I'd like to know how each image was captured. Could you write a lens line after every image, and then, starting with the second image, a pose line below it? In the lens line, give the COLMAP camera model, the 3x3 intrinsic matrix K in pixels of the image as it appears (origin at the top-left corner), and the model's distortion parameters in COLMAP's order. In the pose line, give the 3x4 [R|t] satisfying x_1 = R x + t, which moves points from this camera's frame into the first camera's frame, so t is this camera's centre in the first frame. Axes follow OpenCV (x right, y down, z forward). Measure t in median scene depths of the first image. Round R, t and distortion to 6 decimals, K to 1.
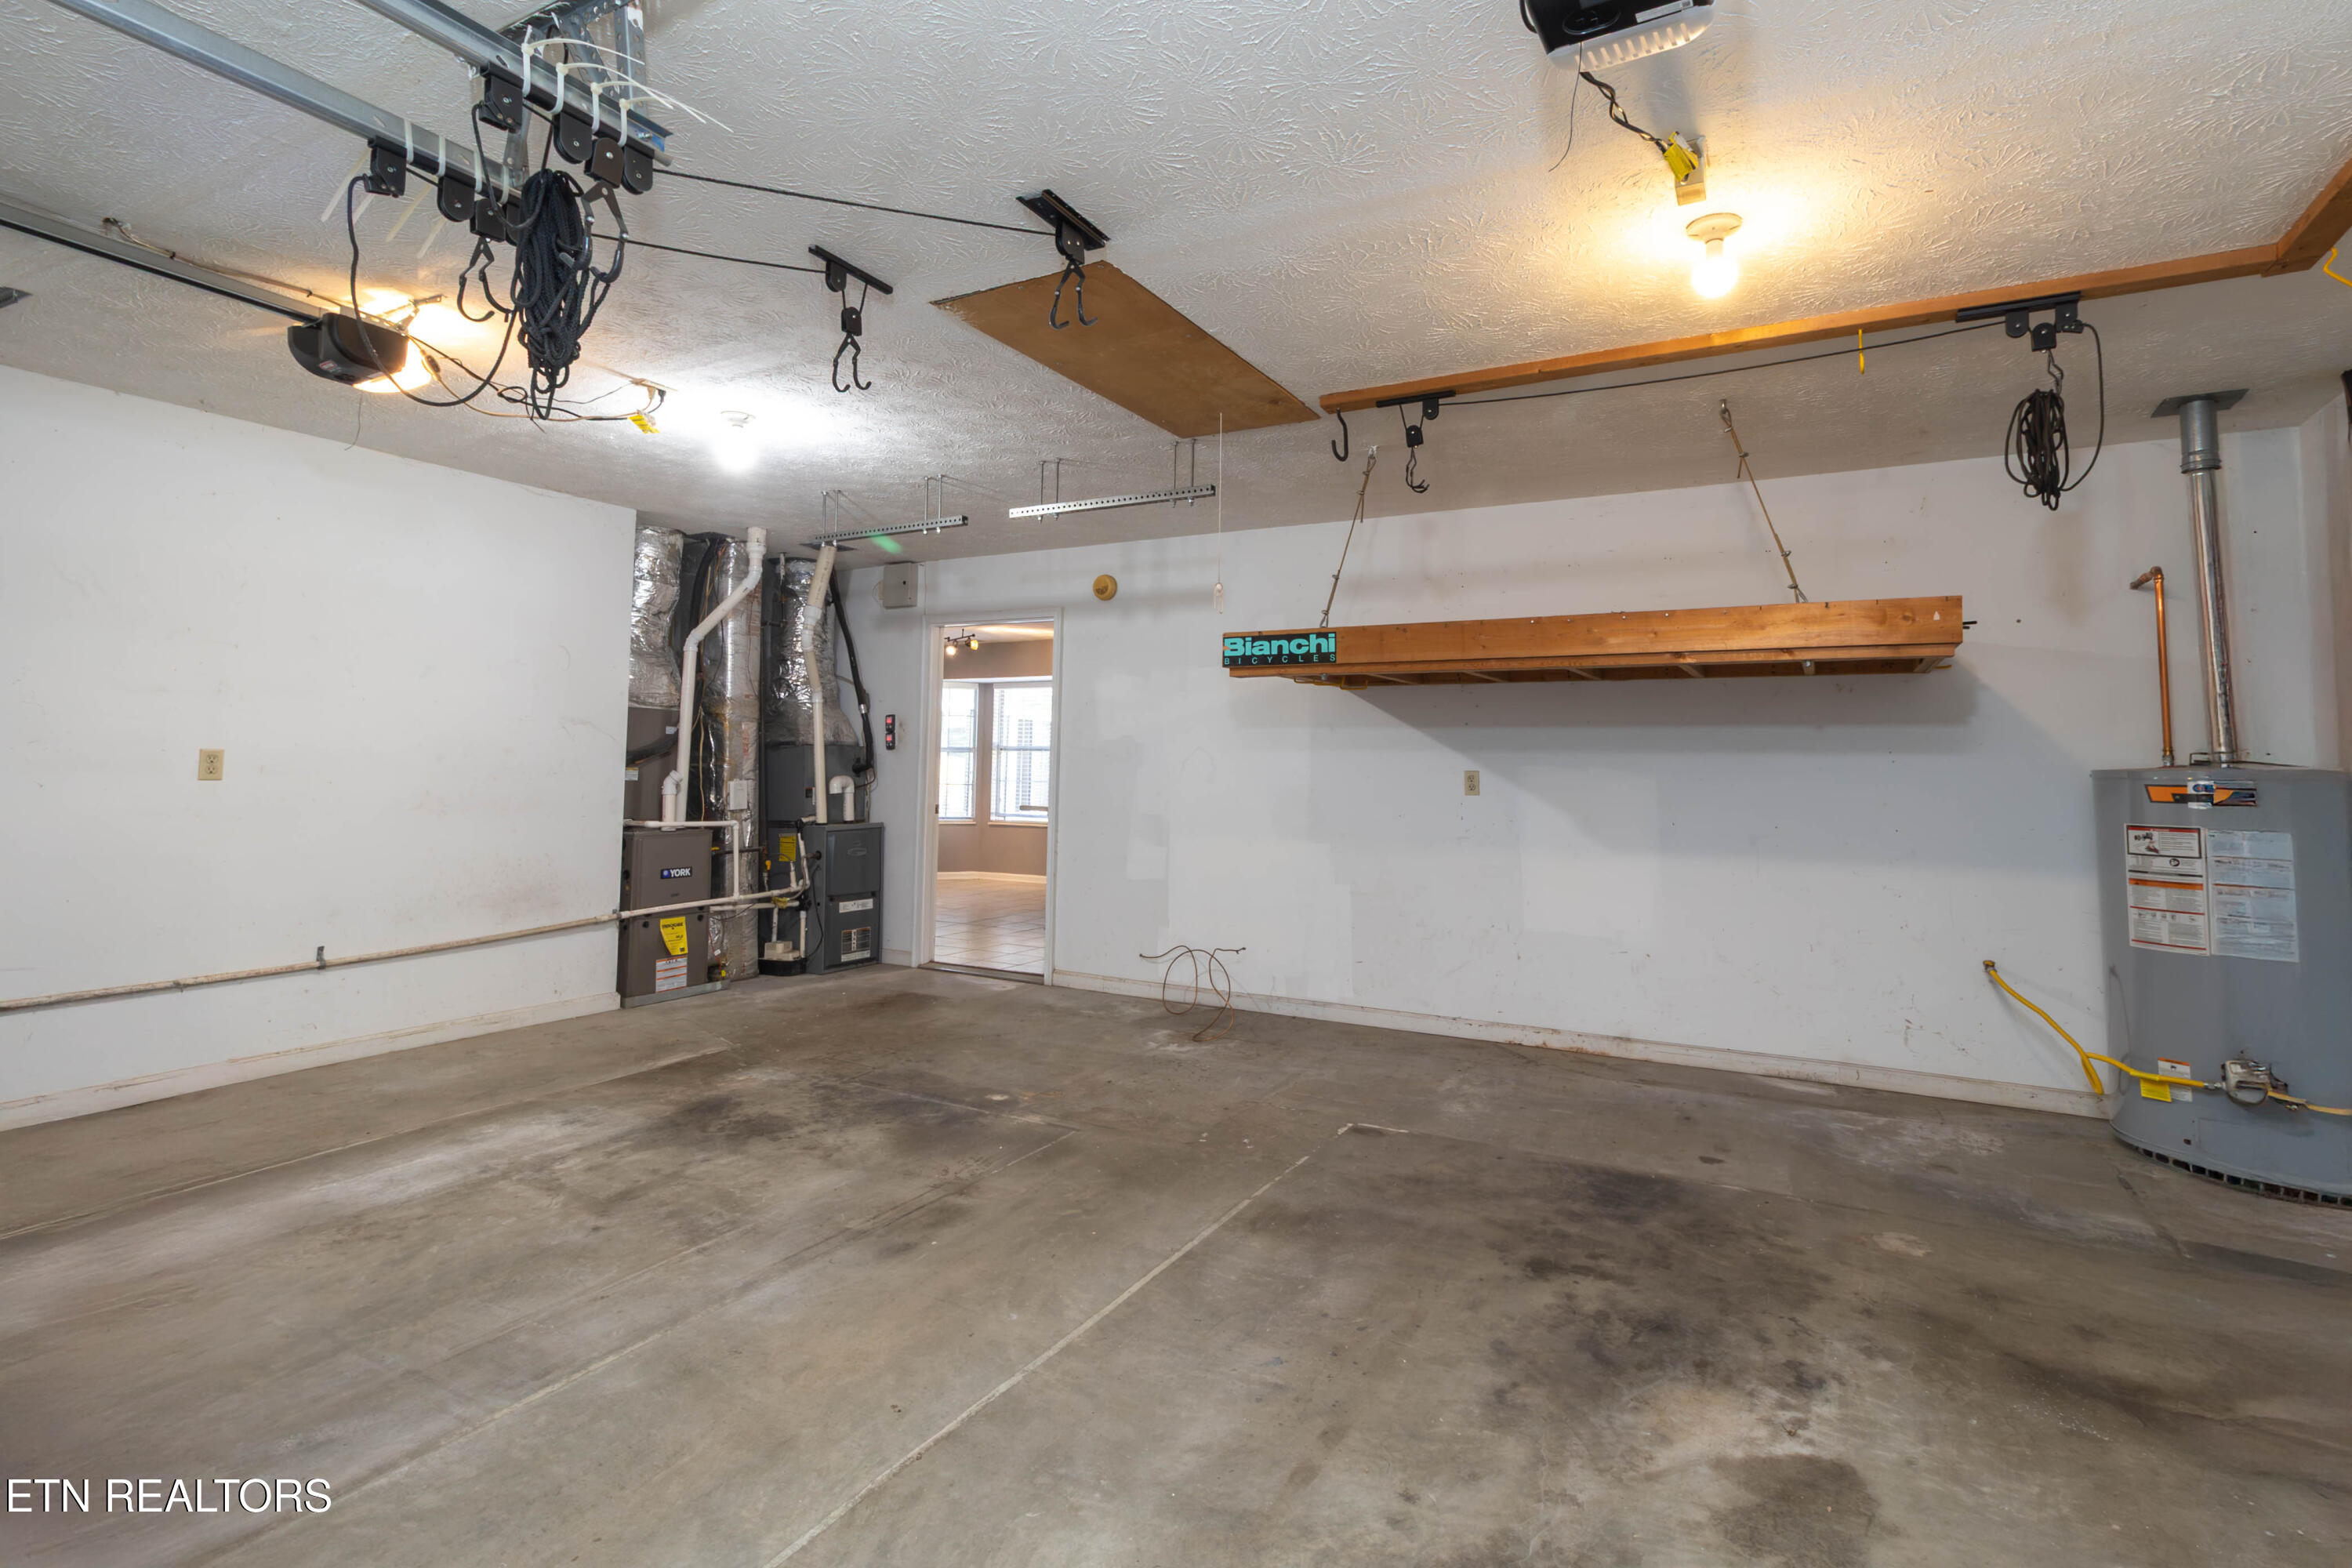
lens RADIAL K [[1118.4, 0, 1175.0], [0, 1118.4, 774.9], [0, 0, 1]] dist [-0.000031, 0.000203]
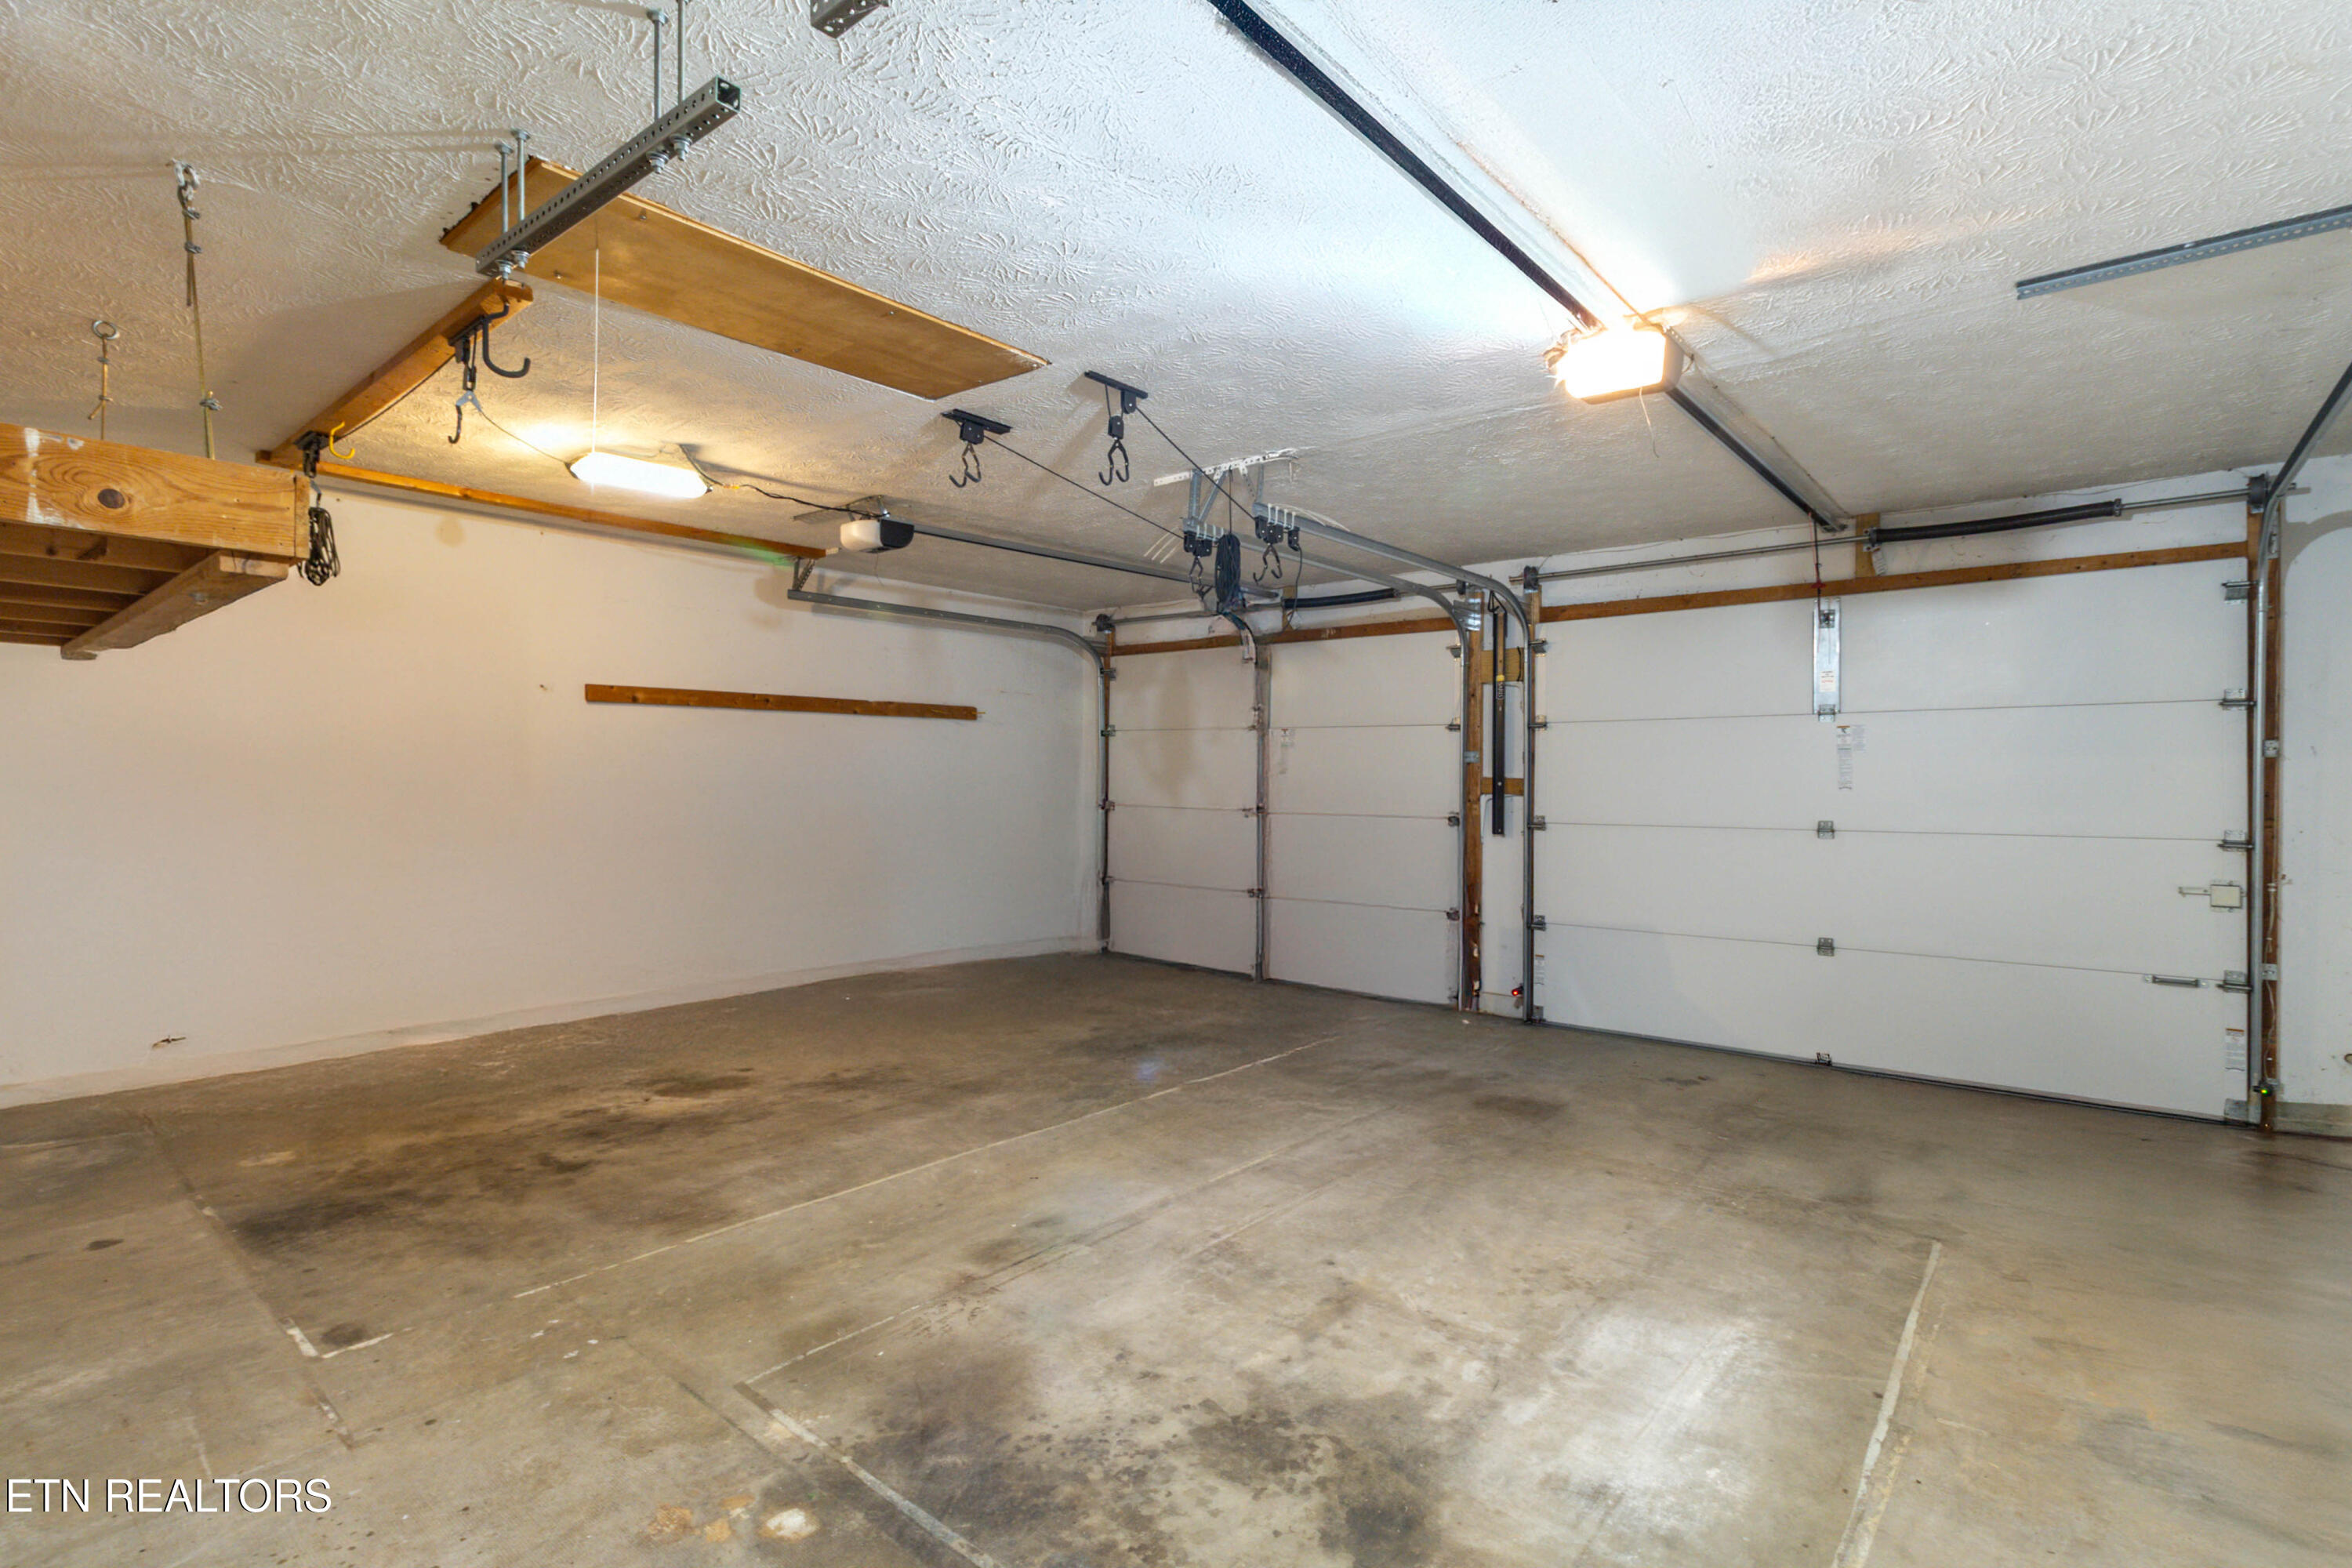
lens RADIAL K [[1118.4, 0, 1177.3], [0, 1118.4, 780.4], [0, 0, 1]] dist [-0.000031, 0.000203]
pose [[-0.982547, -0.024272, 0.184422, -0.570075], [-0.022091, 0.999660, 0.013873, -0.042416], [-0.184696, 0.009557, -0.982749, 2.061325]]
